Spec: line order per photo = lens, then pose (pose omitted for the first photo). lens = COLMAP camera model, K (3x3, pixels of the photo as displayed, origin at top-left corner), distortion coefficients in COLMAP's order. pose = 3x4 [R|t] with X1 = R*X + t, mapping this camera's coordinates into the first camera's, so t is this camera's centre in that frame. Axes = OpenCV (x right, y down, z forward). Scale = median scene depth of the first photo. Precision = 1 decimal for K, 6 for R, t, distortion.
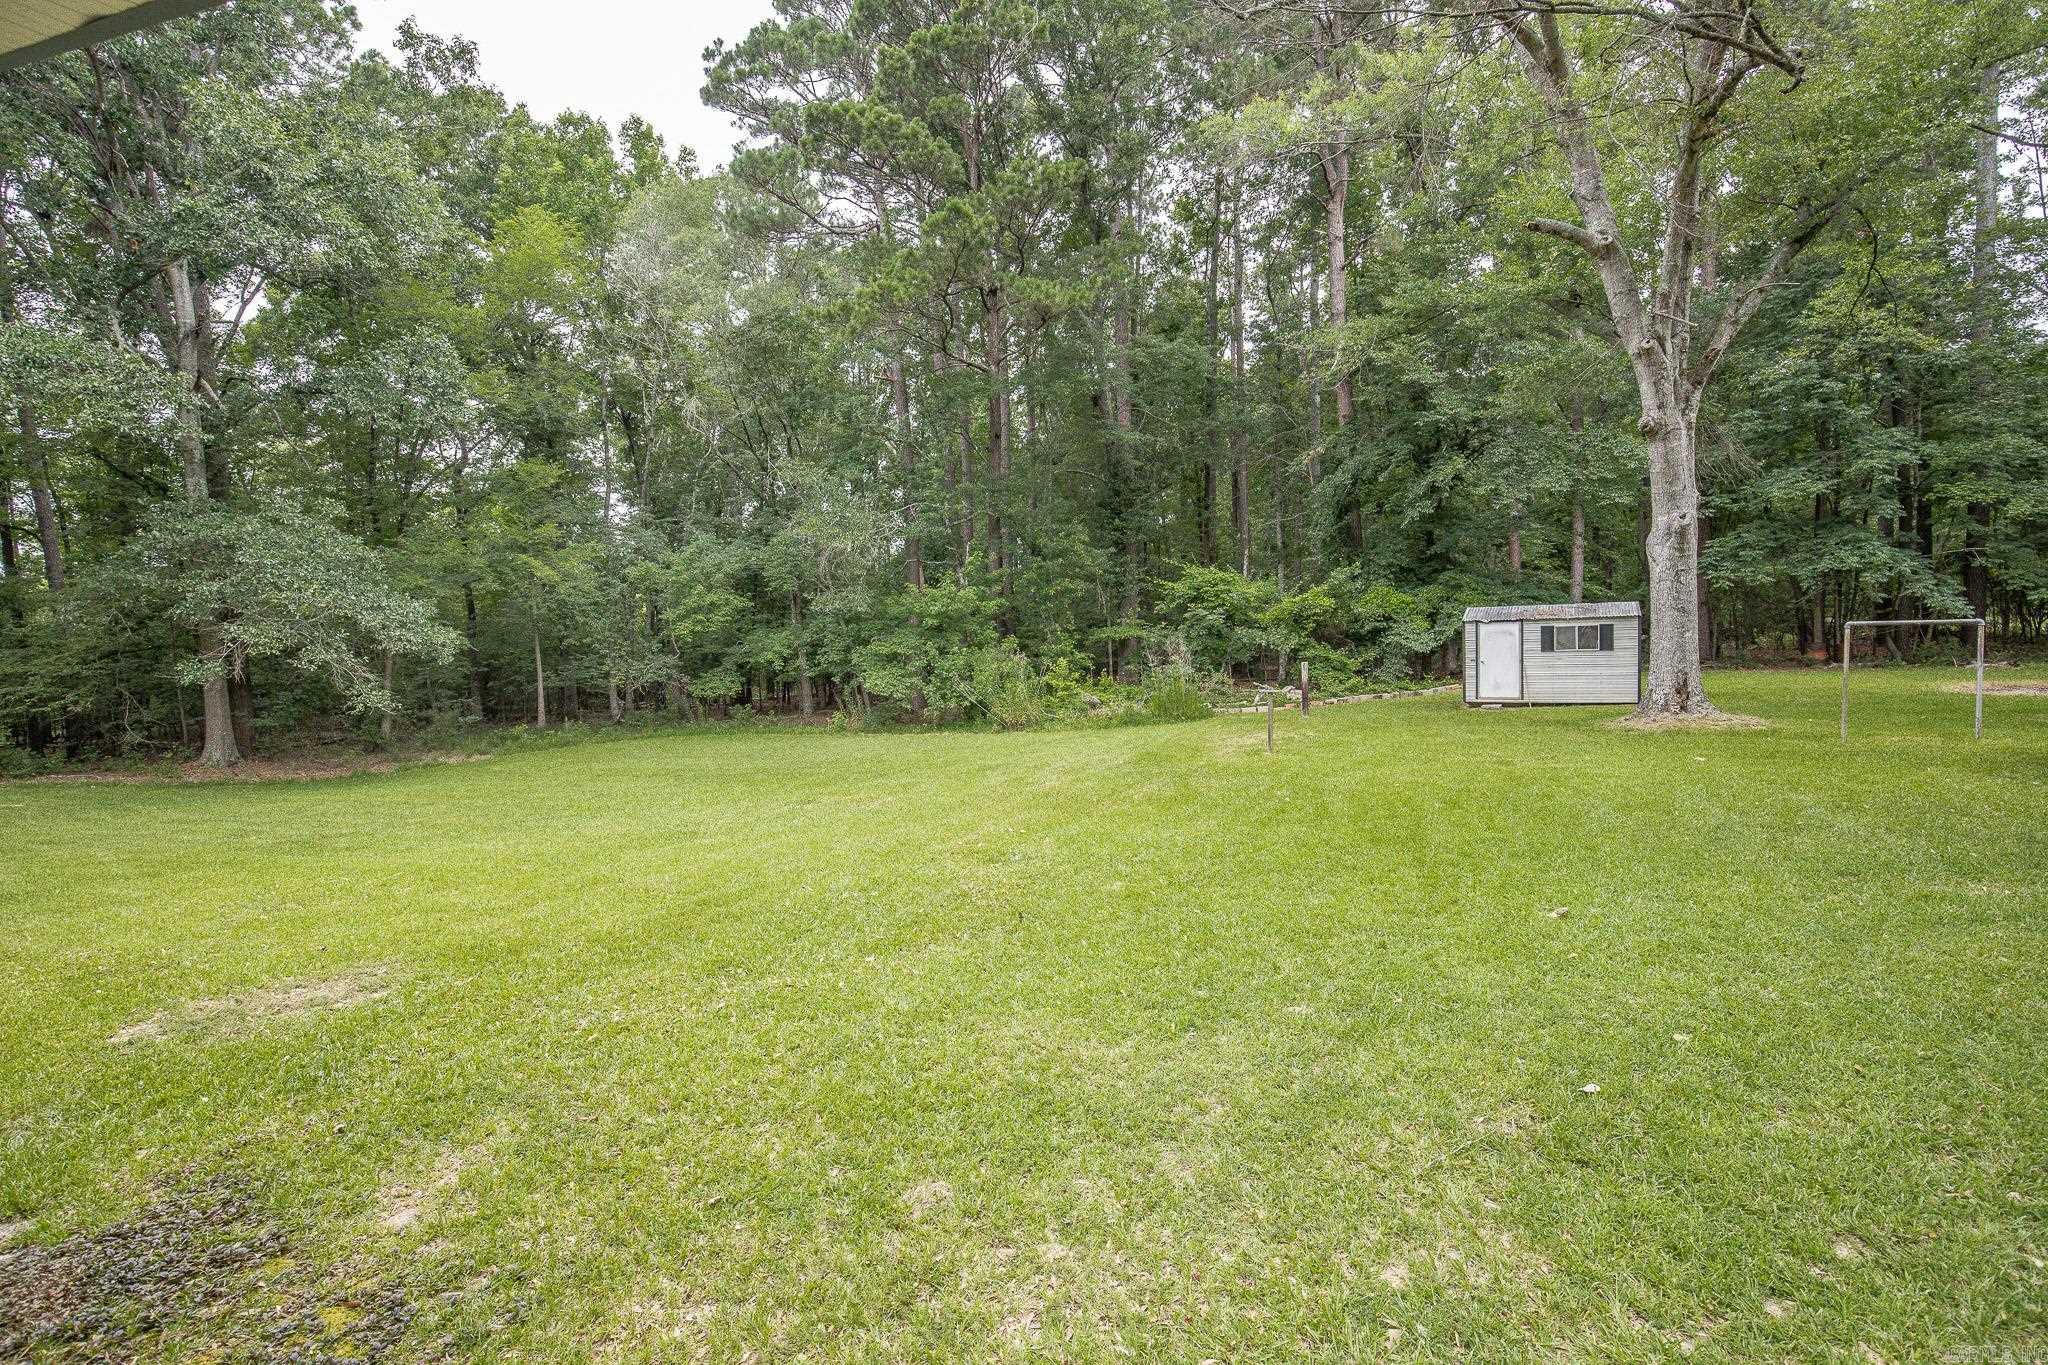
lens RADIAL K [[942.7, 0, 1025.7], [0, 942.7, 681.9], [0, 0, 1]] dist [-0.024149, 0.004417]
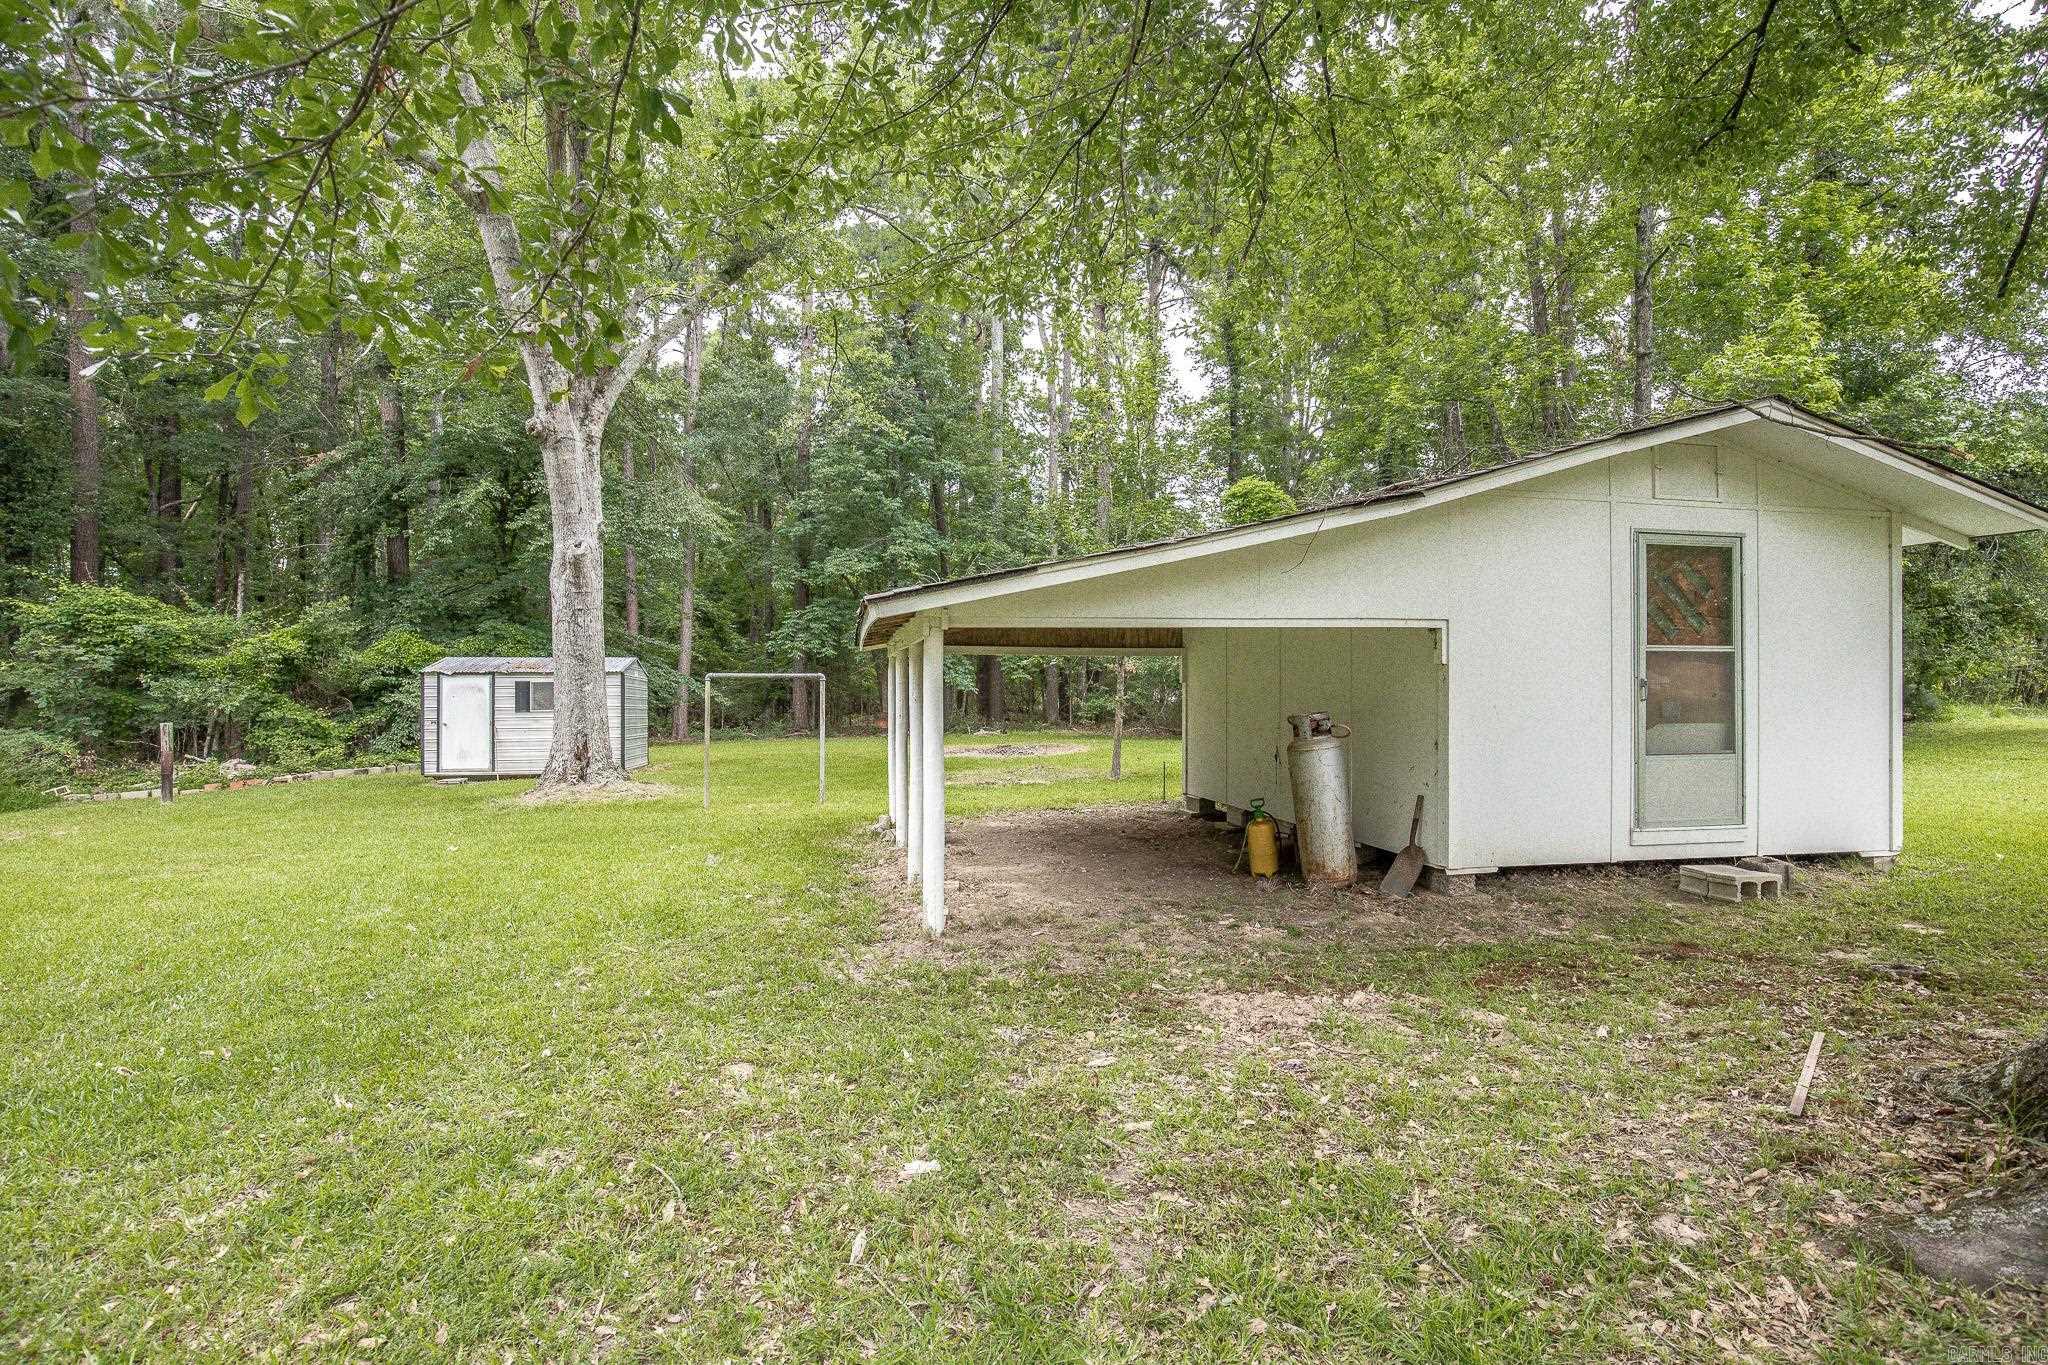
lens RADIAL K [[942.7, 0, 1010.7], [0, 942.7, 694.6], [0, 0, 1]] dist [-0.024149, 0.004417]
pose [[0.750130, 0.030943, 0.660566, 0.321297], [0.012817, 0.998037, -0.061307, 0.007946], [-0.661166, 0.054454, 0.748260, 0.093899]]
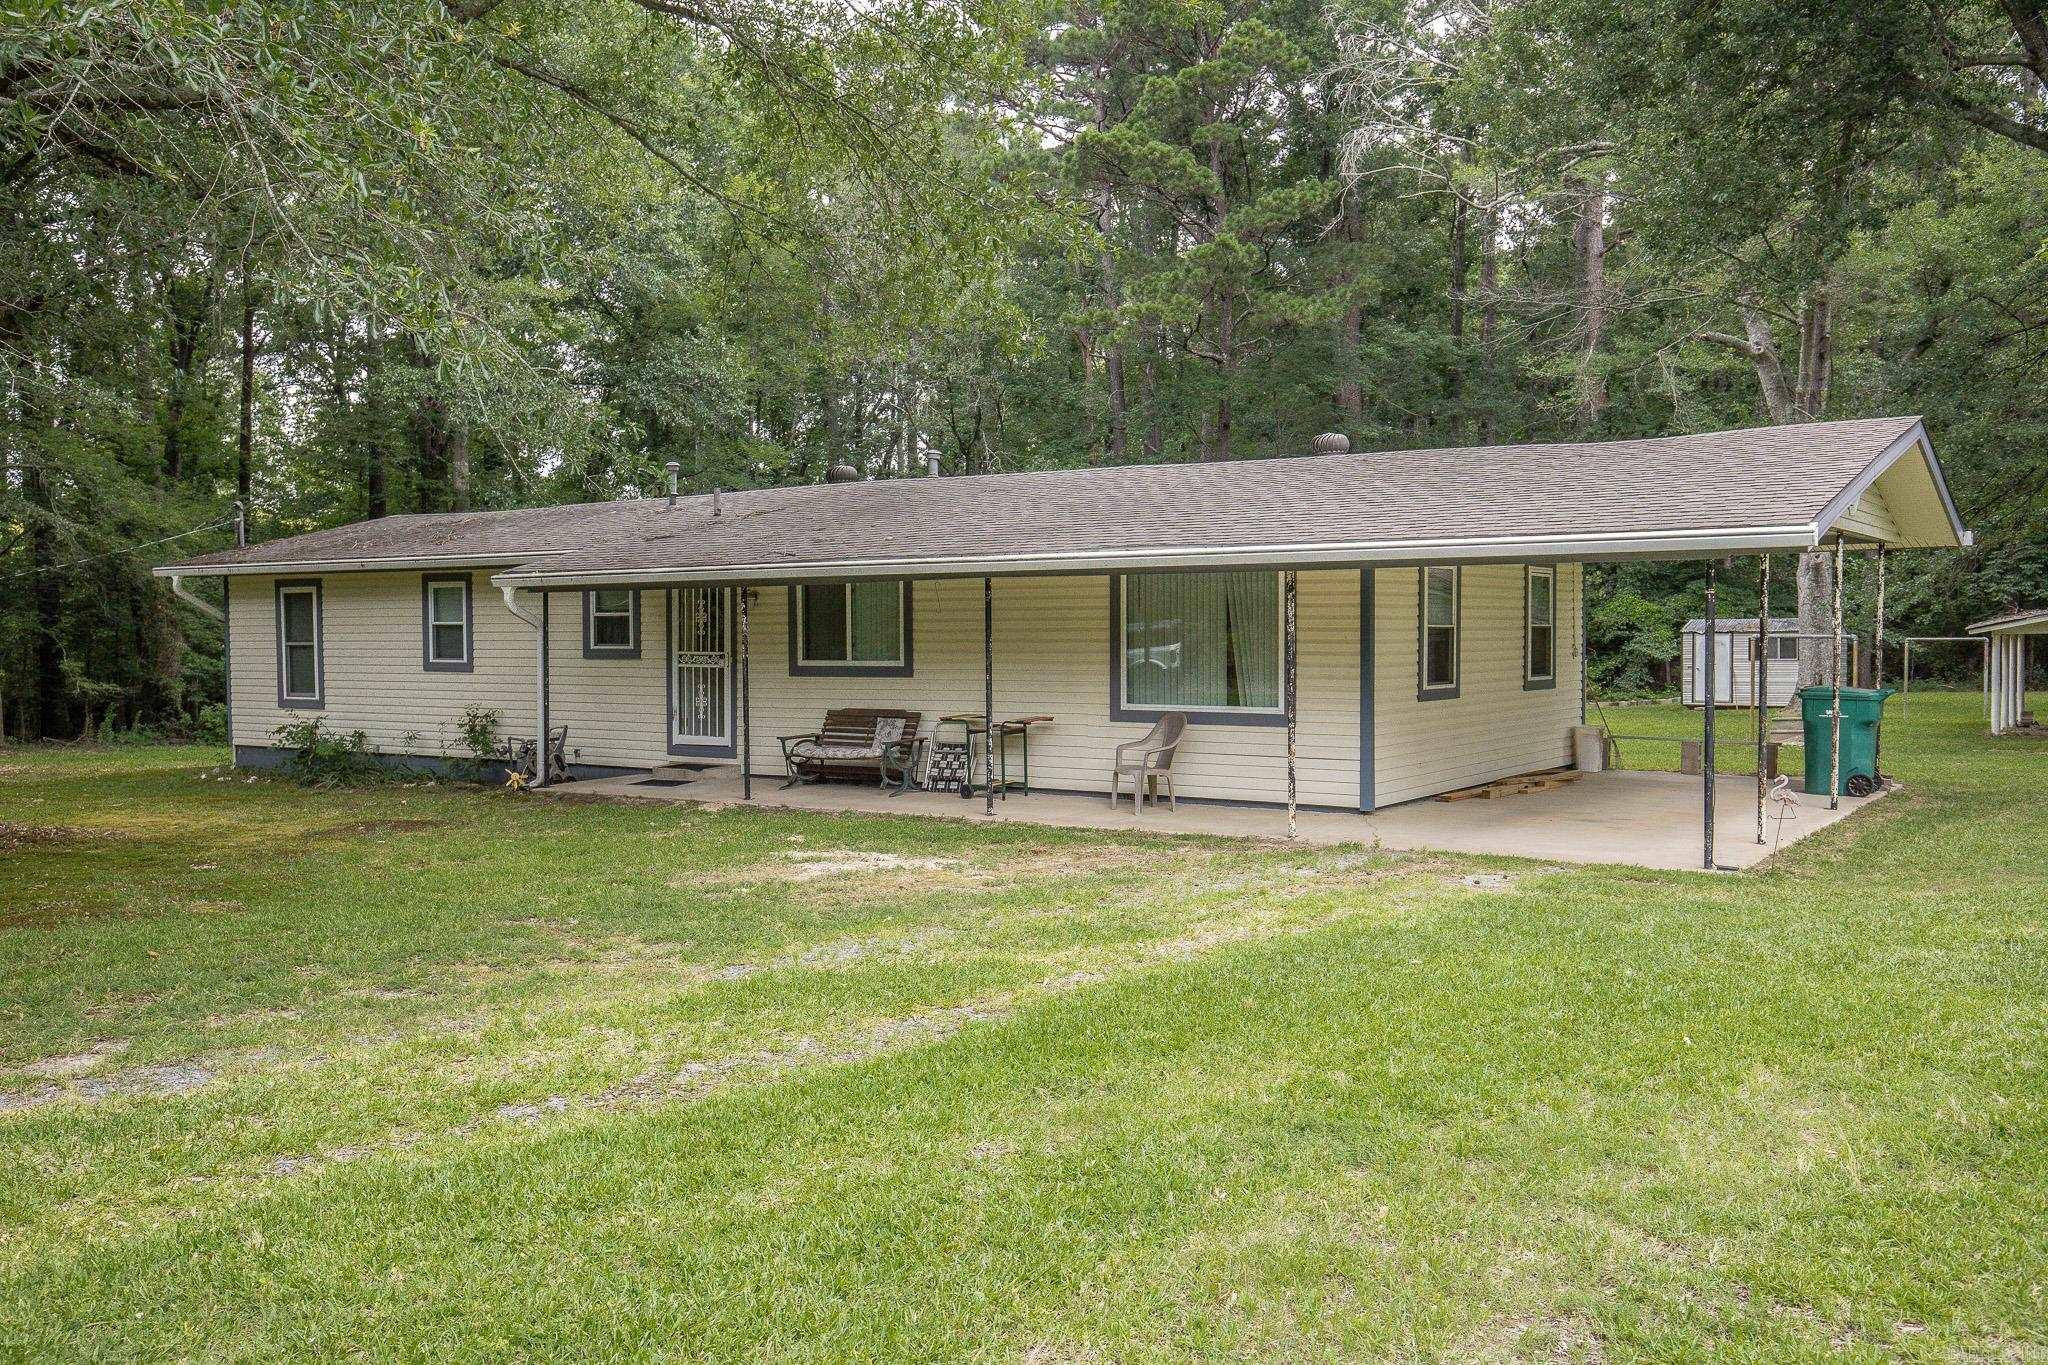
lens RADIAL K [[1739.6, 0, 1012.6], [0, 1739.6, 666.1], [0, 0, 1]] dist [0.028837, 0.023755]
pose [[0.998621, 0.026579, -0.045282, -0.232040], [-0.028048, 0.999090, -0.032129, 0.065257], [0.044387, 0.033355, 0.998457, -1.104557]]
